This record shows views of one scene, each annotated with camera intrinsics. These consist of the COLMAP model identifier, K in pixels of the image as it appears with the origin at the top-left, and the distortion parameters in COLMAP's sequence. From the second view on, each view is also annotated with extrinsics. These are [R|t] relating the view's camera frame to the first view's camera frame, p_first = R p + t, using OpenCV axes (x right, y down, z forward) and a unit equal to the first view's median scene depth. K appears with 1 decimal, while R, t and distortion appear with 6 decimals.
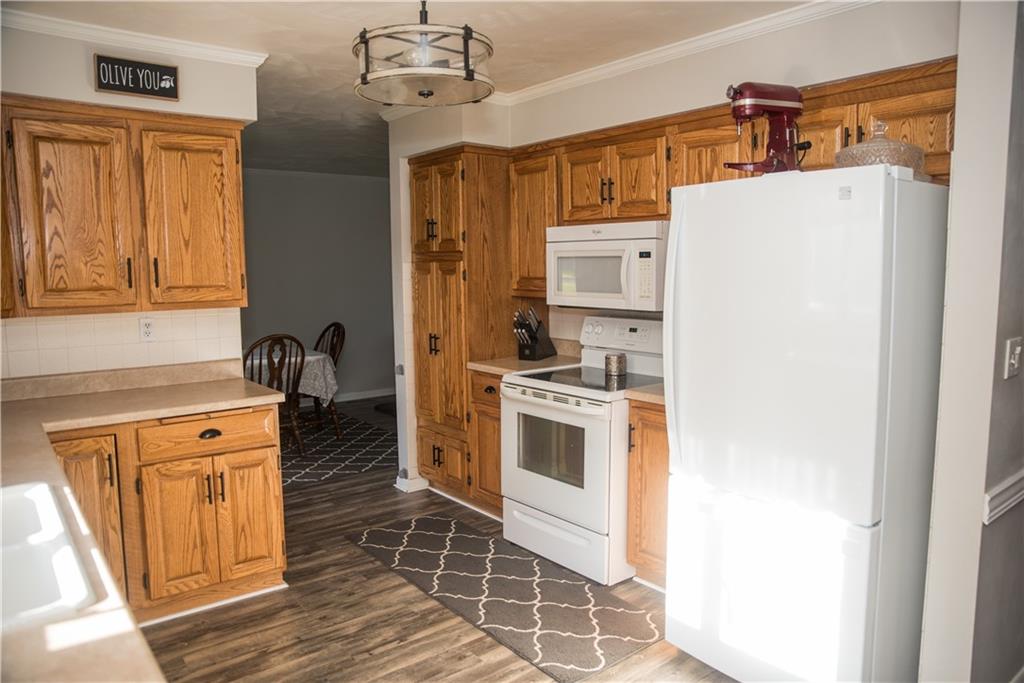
lens RADIAL K [[709.3, 0, 518.6], [0, 709.3, 344.6], [0, 0, 1]] dist [-0.090428, 0.051662]
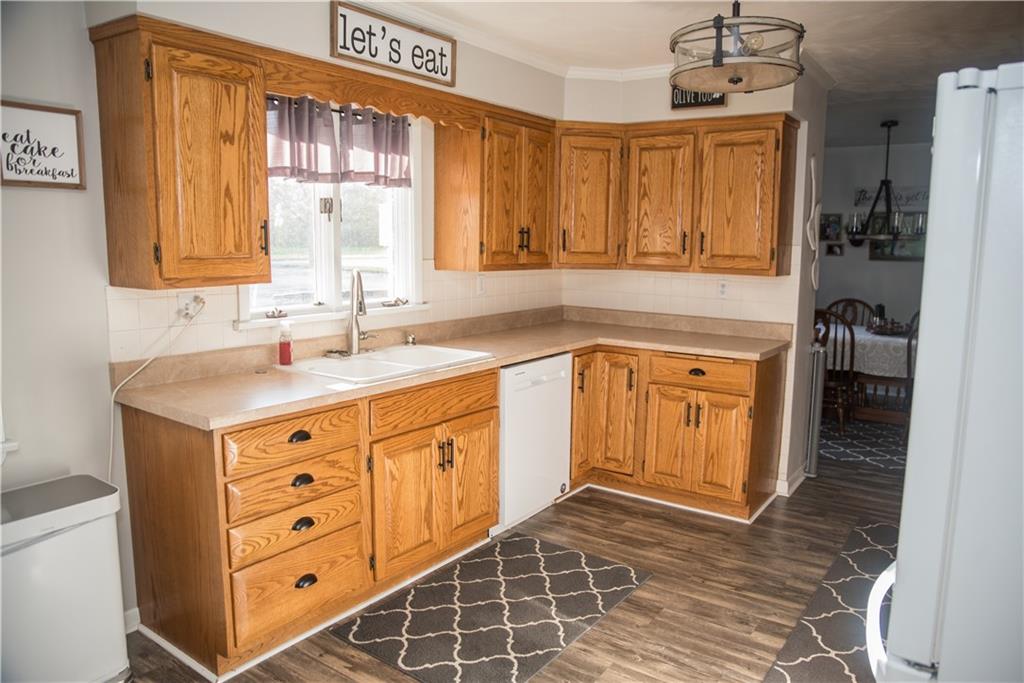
lens RADIAL K [[709.3, 0, 522.4], [0, 709.3, 337.9], [0, 0, 1]] dist [-0.090428, 0.051662]
pose [[0.287713, 0.144462, -0.946759, 0.670374], [-0.123256, 0.985923, 0.112981, -0.038573], [0.949752, 0.084188, 0.301469, 0.313227]]
